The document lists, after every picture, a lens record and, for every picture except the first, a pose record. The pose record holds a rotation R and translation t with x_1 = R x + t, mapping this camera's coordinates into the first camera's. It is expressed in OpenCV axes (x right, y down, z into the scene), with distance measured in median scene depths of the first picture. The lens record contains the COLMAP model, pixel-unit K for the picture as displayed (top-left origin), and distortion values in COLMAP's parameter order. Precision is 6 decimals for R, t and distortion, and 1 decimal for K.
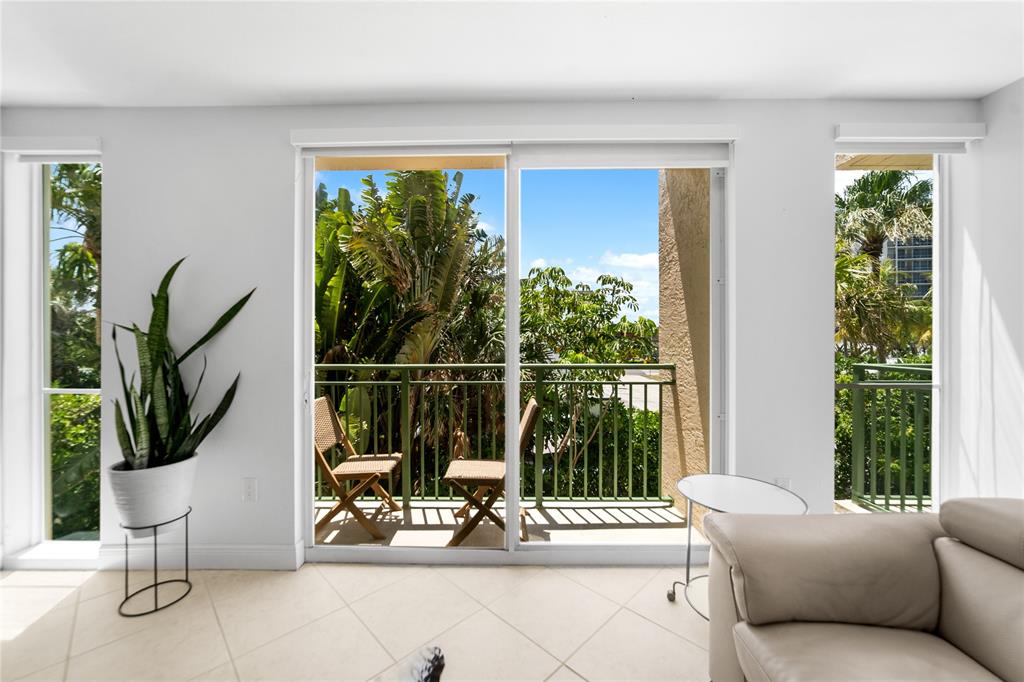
lens RADIAL K [[408.0, 0, 512.5], [0, 408.0, 317.5], [0, 0, 1]] dist [-0.044728, 0.000042]
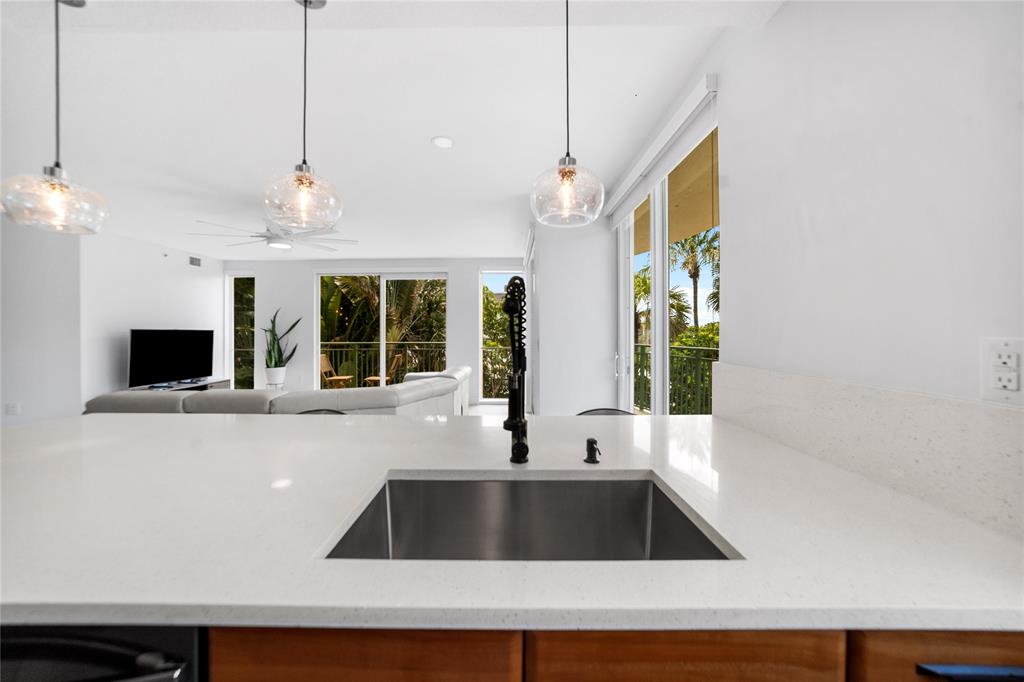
lens RADIAL K [[381.4, 0, 492.5], [0, 381.4, 331.2], [0, 0, 1]] dist [-0.001329, -0.000117]
pose [[0.998825, 0.005343, -0.048164, 0.361400], [-0.003074, 0.998887, 0.047059, -0.038105], [0.048362, -0.046856, 0.997730, -0.690147]]
